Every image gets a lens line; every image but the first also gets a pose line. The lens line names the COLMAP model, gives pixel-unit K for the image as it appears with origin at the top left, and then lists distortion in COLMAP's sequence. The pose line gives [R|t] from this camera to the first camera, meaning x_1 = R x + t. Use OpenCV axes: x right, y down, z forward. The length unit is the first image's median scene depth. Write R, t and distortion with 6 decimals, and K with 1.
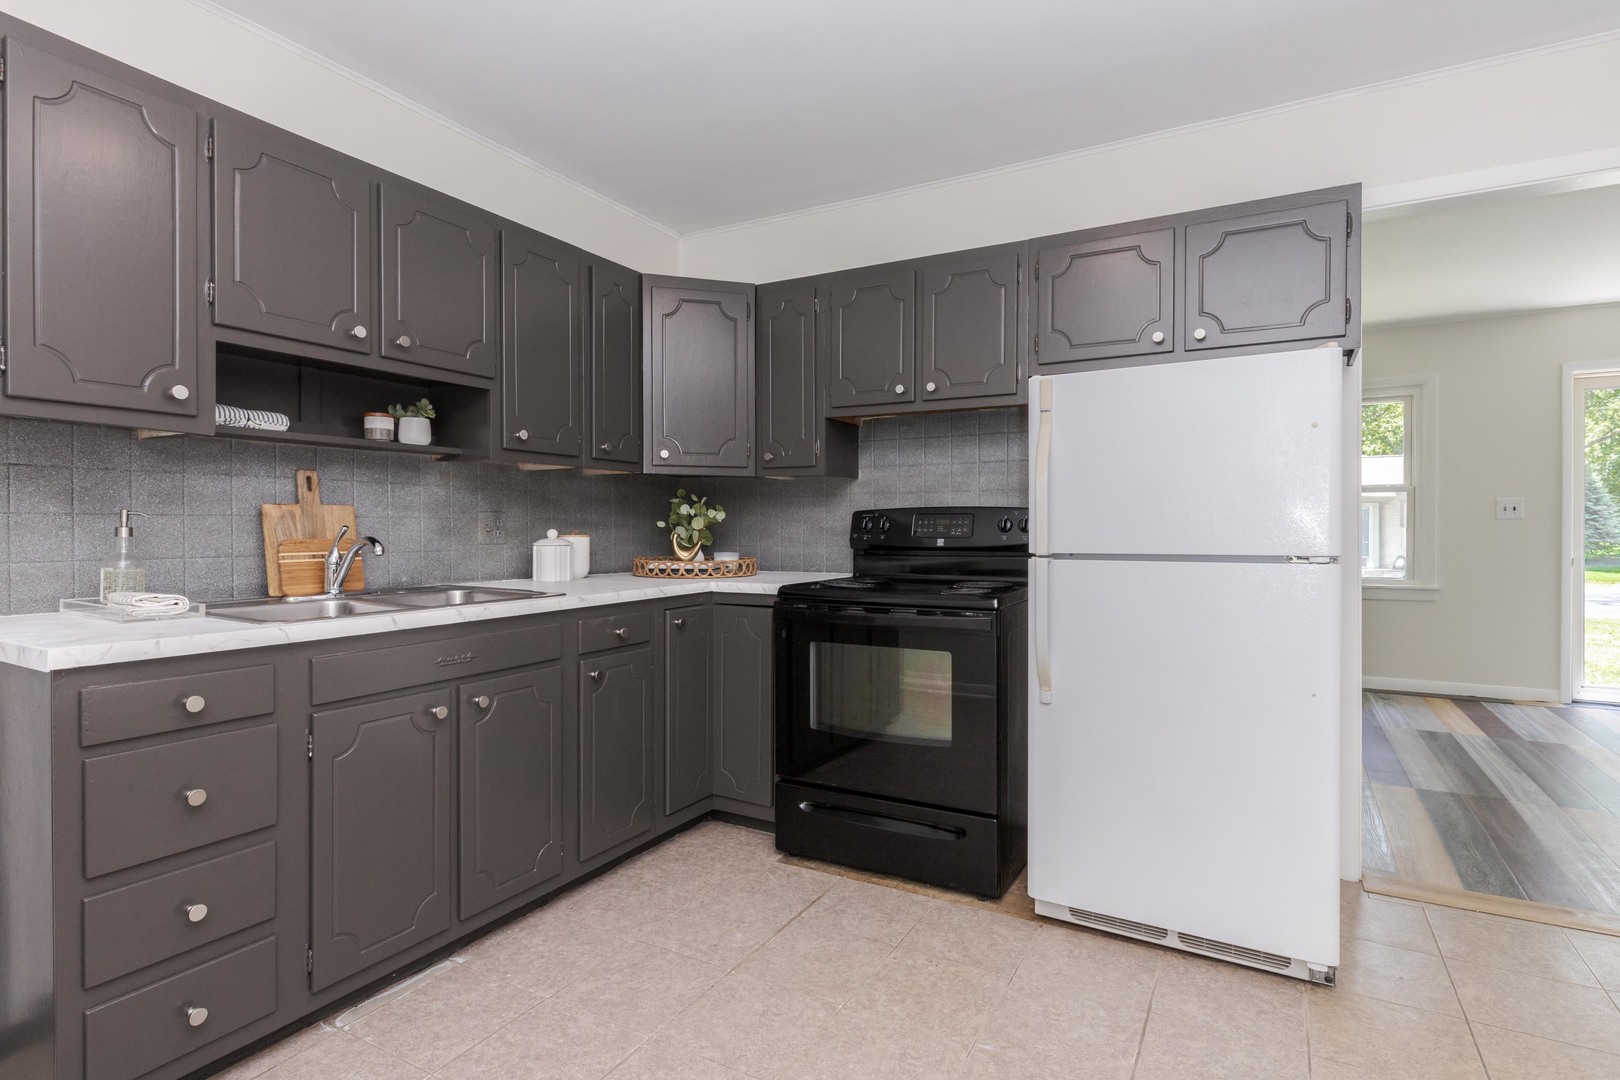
lens RADIAL K [[812.0, 0, 816.8], [0, 812.0, 539.4], [0, 0, 1]] dist [0.003763, -0.000699]
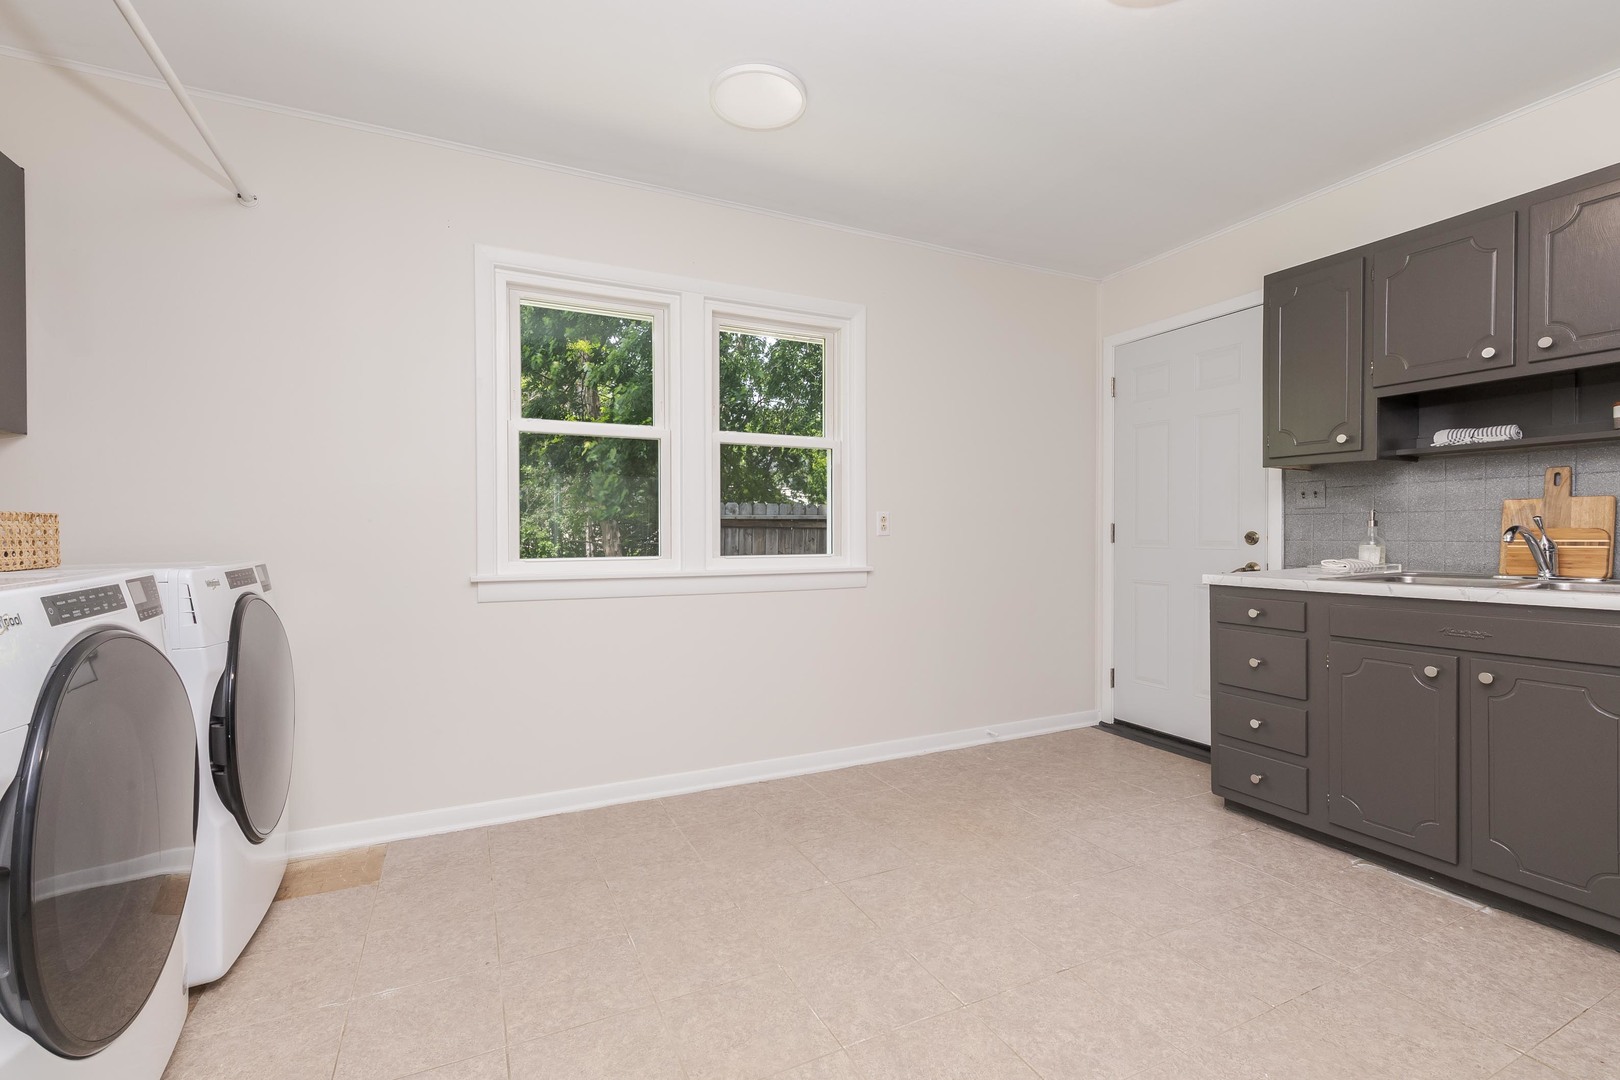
lens RADIAL K [[698.7, 0, 815.6], [0, 698.7, 540.3], [0, 0, 1]] dist [0.005299, -0.000399]
pose [[-0.559753, 0.011235, -0.828583, 0.756253], [-0.007576, 0.999797, 0.018675, 0.005989], [0.828625, 0.016730, -0.559554, 0.690490]]
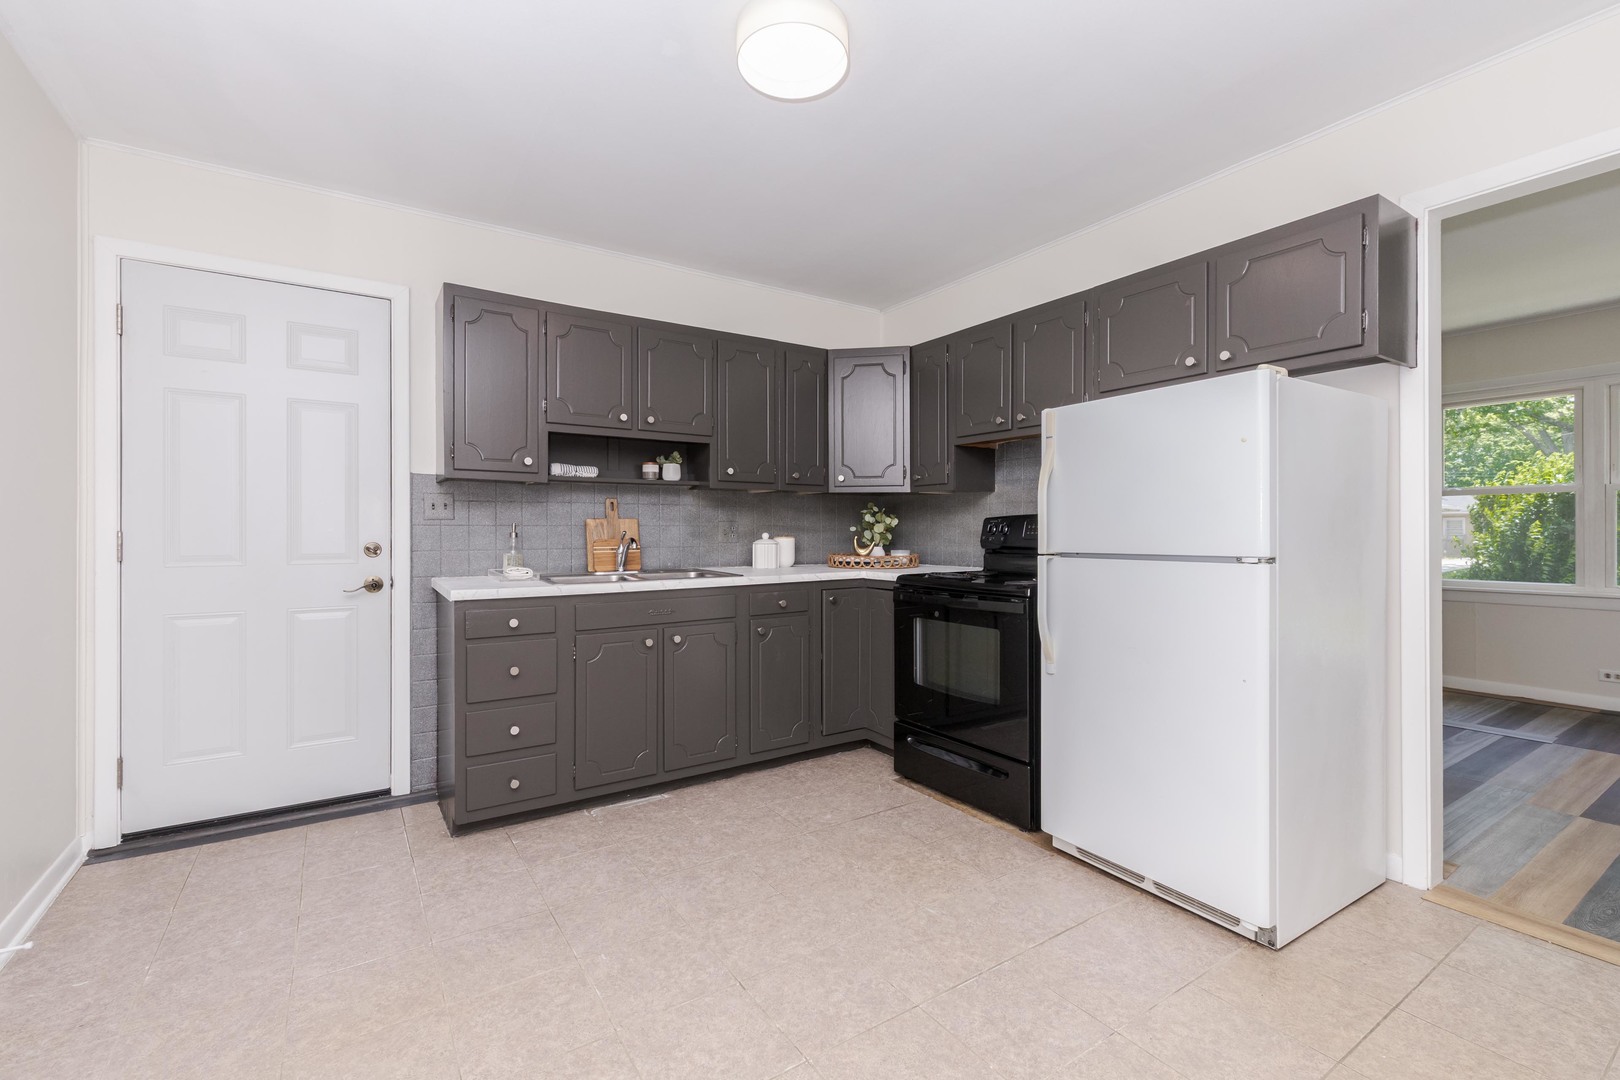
lens RADIAL K [[698.7, 0, 809.6], [0, 698.7, 536.4], [0, 0, 1]] dist [0.005299, -0.000399]
pose [[0.886677, 0.001717, -0.462386, 0.417802], [-0.004197, 0.999982, -0.004336, -0.000992], [0.462370, 0.005785, 0.886668, -0.106116]]
